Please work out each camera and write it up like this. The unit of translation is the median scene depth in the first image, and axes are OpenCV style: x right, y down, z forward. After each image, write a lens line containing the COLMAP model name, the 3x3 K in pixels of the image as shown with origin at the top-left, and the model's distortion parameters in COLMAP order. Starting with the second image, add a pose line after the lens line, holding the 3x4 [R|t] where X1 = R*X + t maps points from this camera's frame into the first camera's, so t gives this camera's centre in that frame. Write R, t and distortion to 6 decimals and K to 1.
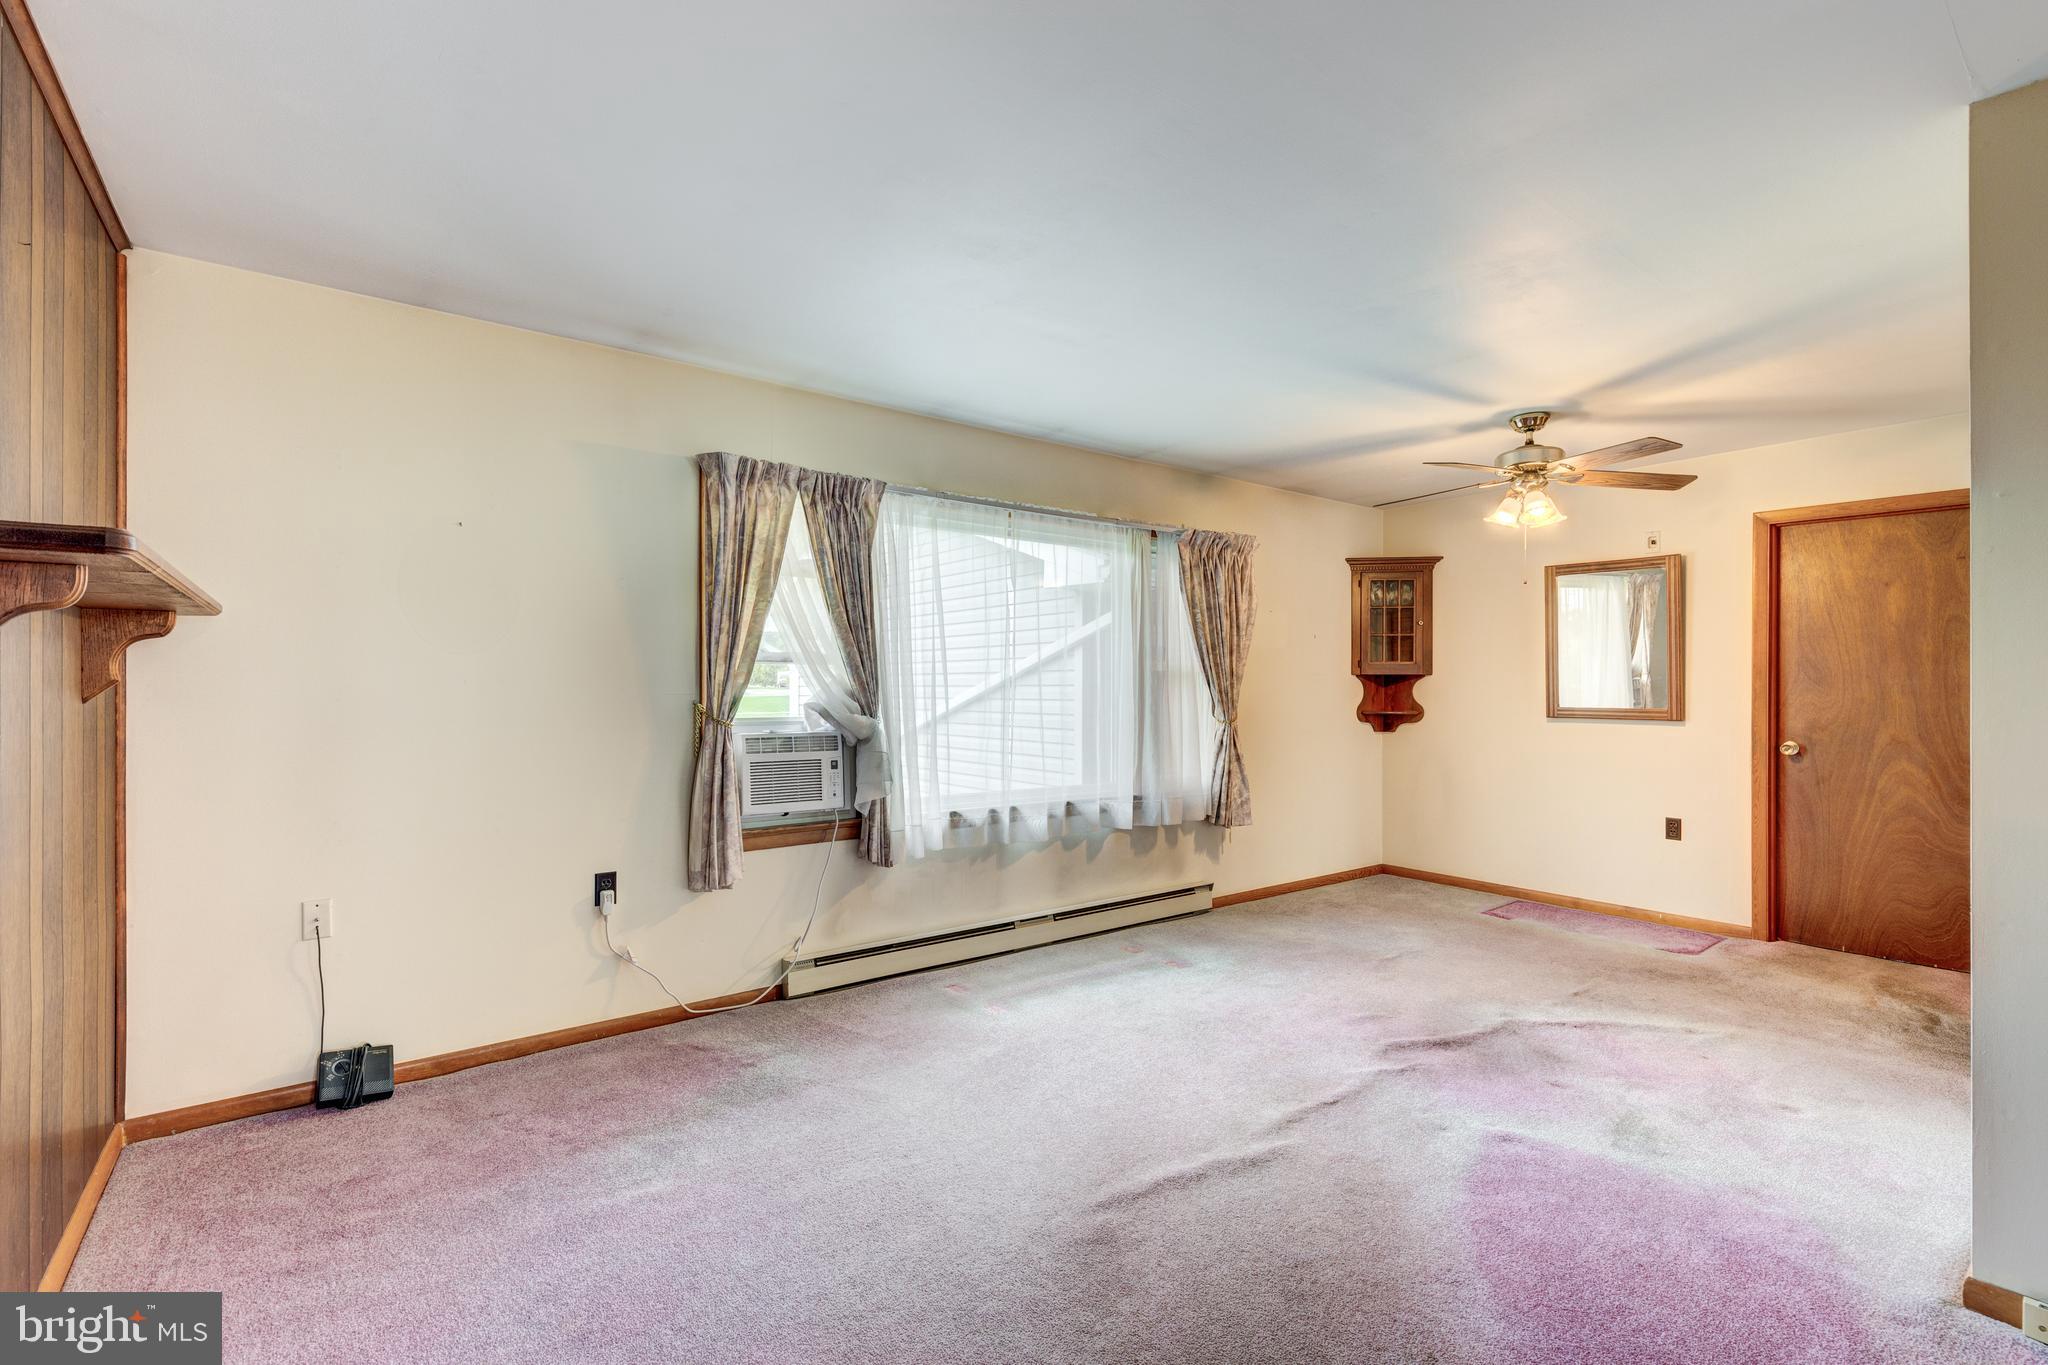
lens RADIAL K [[943.3, 0, 1022.6], [0, 943.3, 676.3], [0, 0, 1]] dist [0.007864, -0.001184]
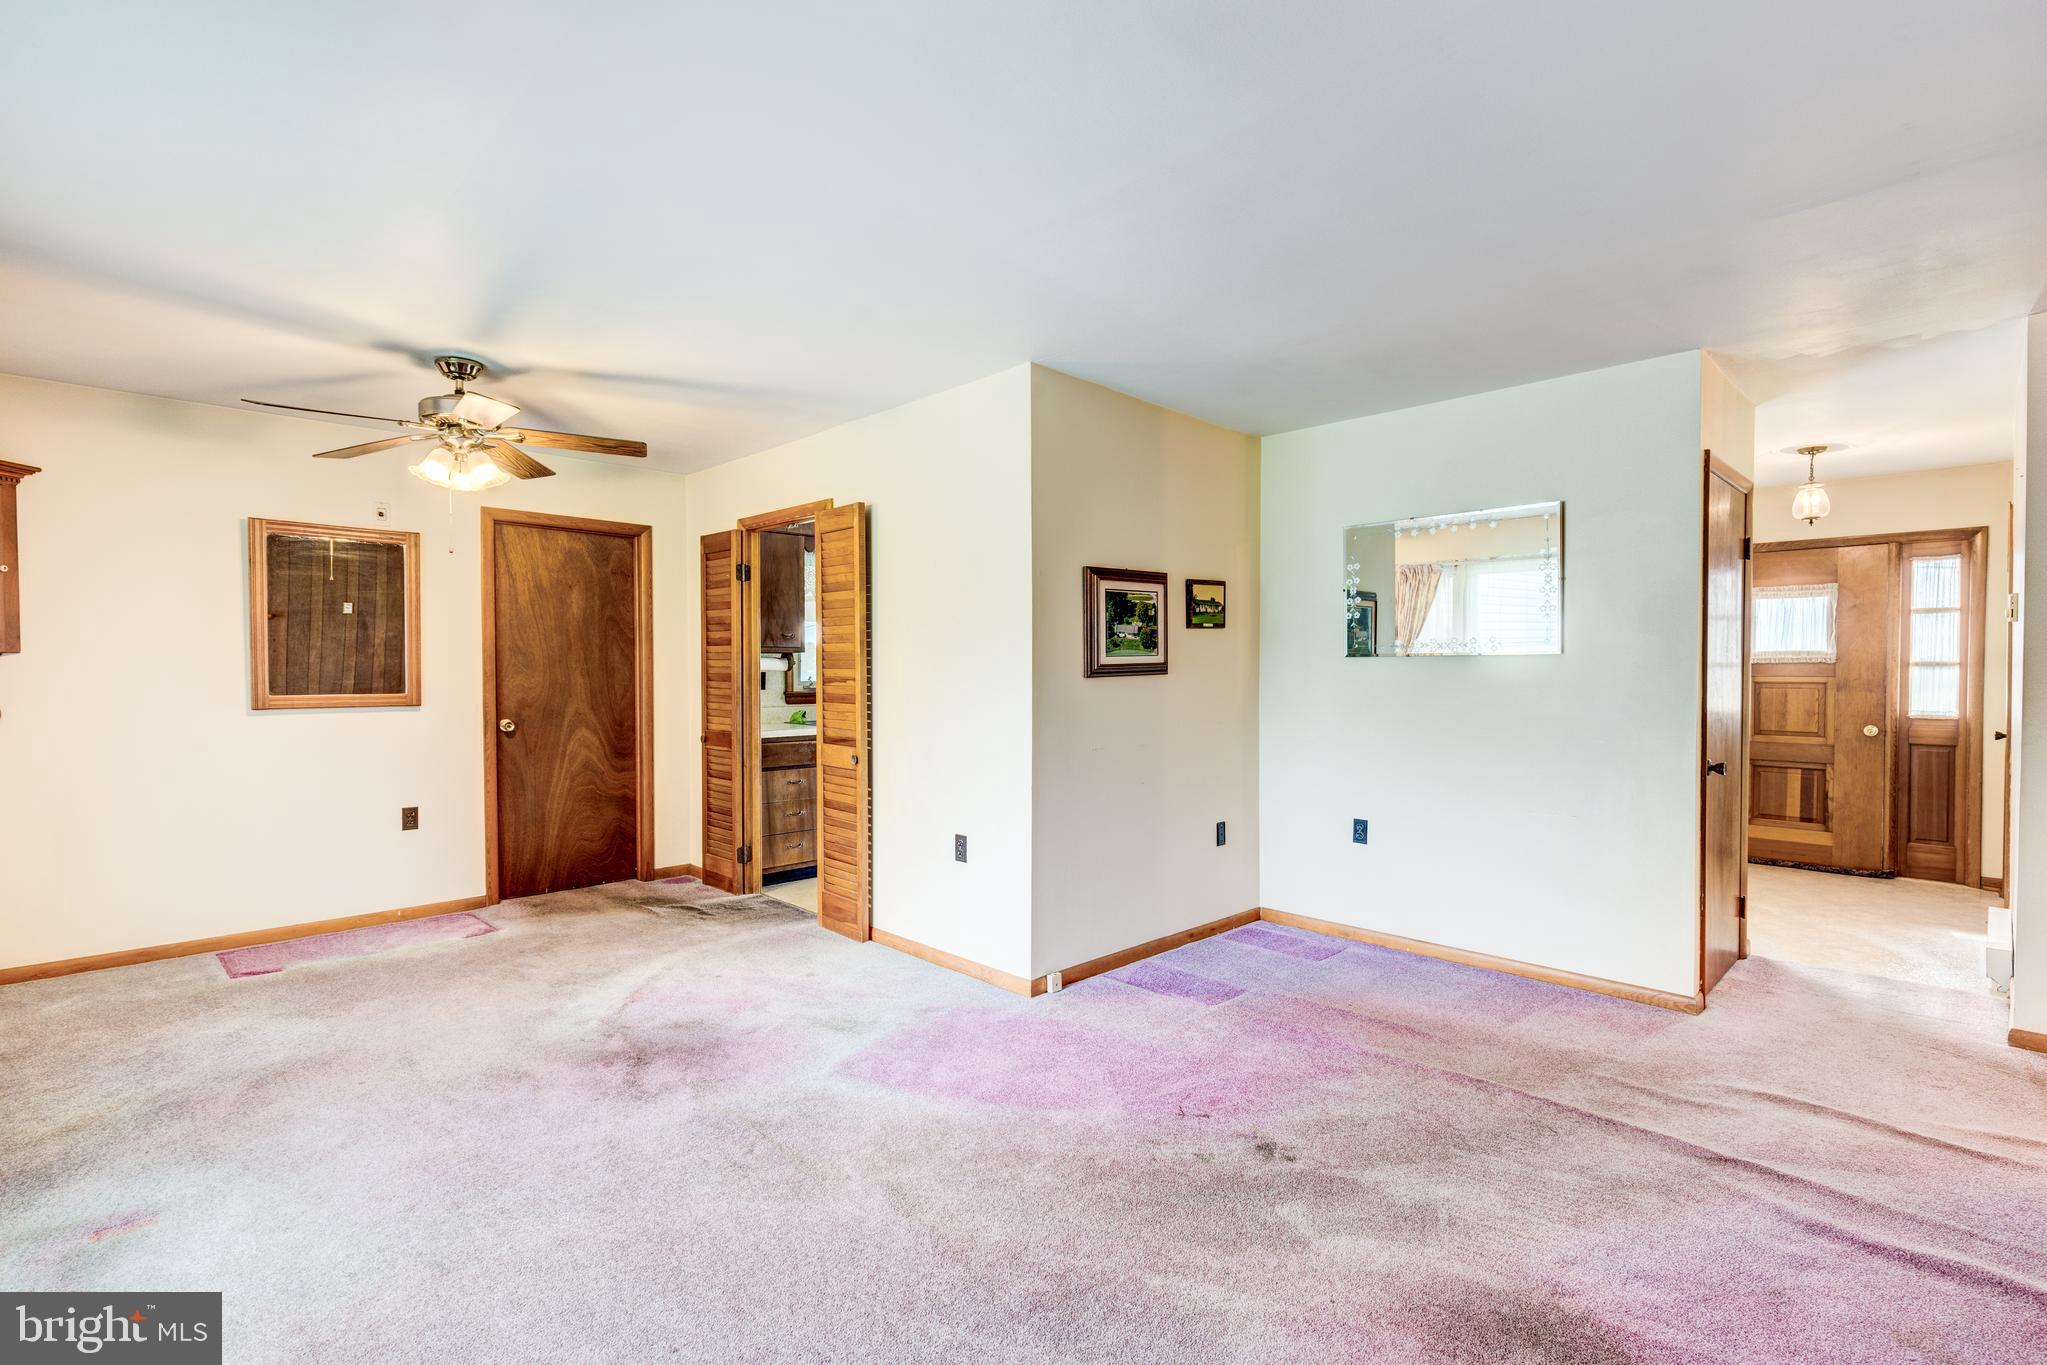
lens RADIAL K [[942.9, 0, 1036.9], [0, 942.9, 682.5], [0, 0, 1]] dist [0.007864, -0.001184]
pose [[-0.144345, -0.018825, 0.989348, -0.407896], [-0.010915, 0.999788, 0.017431, -0.000402], [-0.989467, -0.008282, -0.144520, 0.593494]]
